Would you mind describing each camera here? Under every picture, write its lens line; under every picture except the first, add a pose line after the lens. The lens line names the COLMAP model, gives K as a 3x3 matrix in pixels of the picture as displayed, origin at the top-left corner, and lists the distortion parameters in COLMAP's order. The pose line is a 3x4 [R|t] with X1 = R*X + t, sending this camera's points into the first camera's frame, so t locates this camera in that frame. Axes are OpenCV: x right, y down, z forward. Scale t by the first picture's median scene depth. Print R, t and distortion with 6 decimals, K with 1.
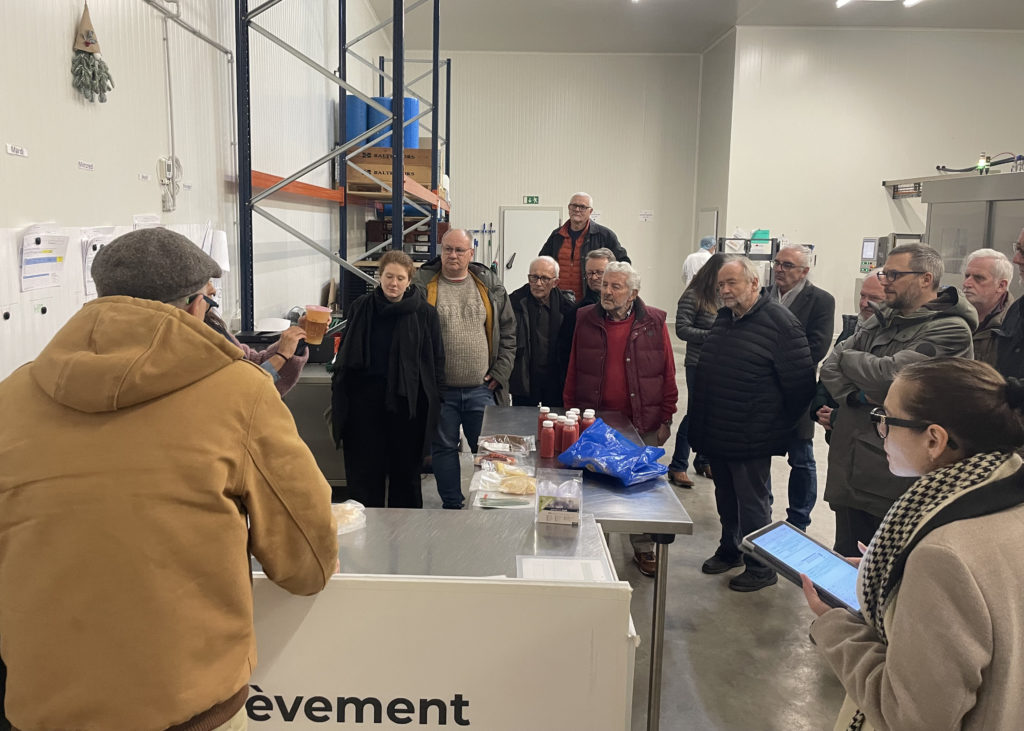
lens RADIAL K [[810.1, 0, 512.0], [0, 810.1, 365.5], [0, 0, 1]] dist [-0.010798, -0.295940]
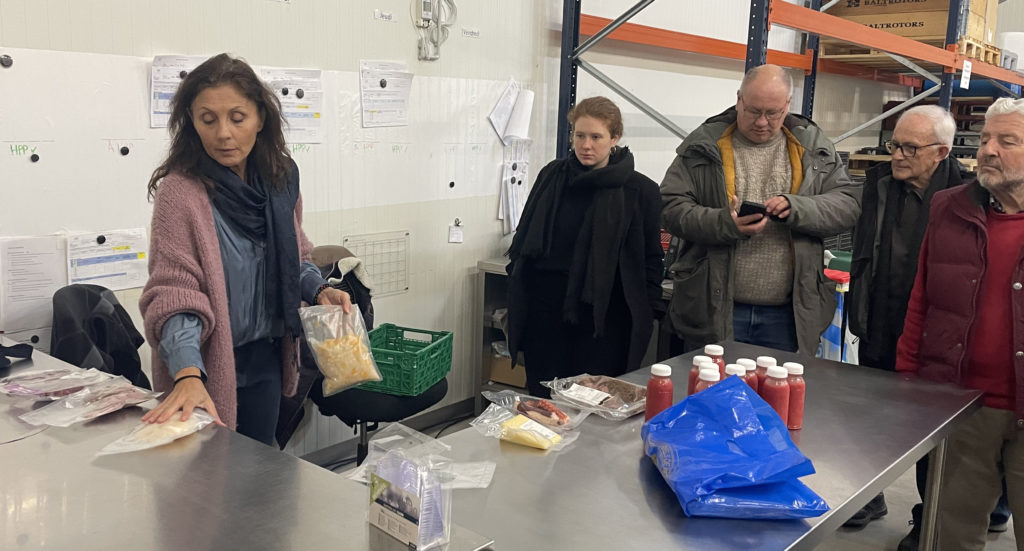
lens RADIAL K [[894.1, 0, 432.4], [0, 894.1, 299.9], [0, 0, 1]] dist [0.004962, -0.001233]
pose [[0.739612, 0.111629, -0.663712, 0.222109], [-0.102305, 0.993337, 0.053065, 0.006592], [0.665213, 0.028654, 0.746104, 0.297424]]
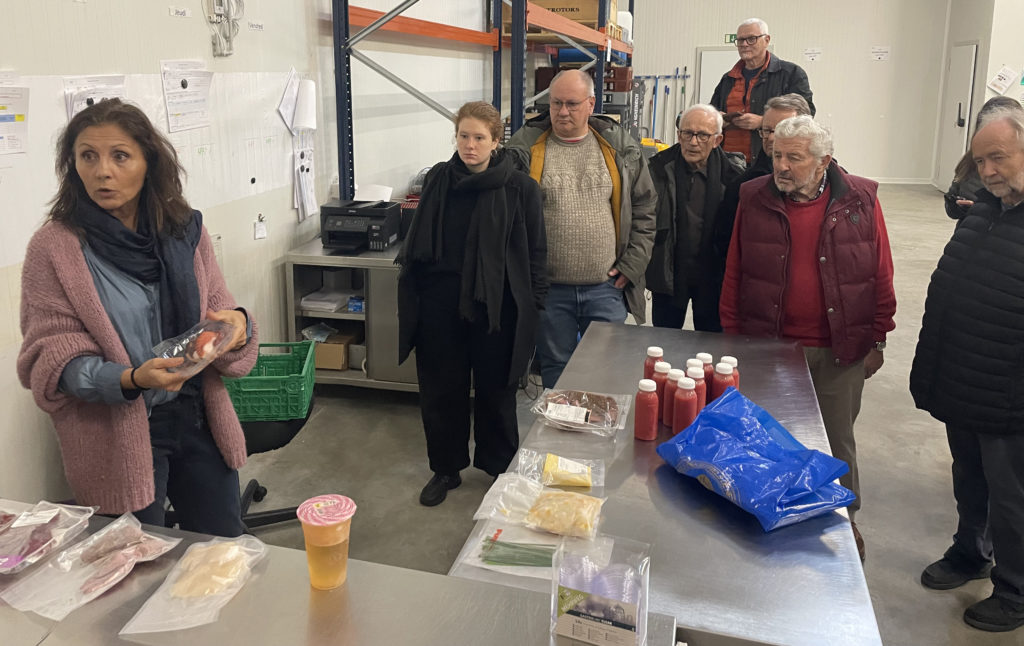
lens RADIAL K [[816.1, 0, 479.5], [0, 816.1, 265.6], [0, 0, 1]] dist [-0.028595, -0.005908]
pose [[0.958761, 0.034463, -0.282116, 0.062015], [-0.017790, 0.997952, 0.061448, -0.034775], [0.283655, -0.053895, 0.957411, 0.259251]]
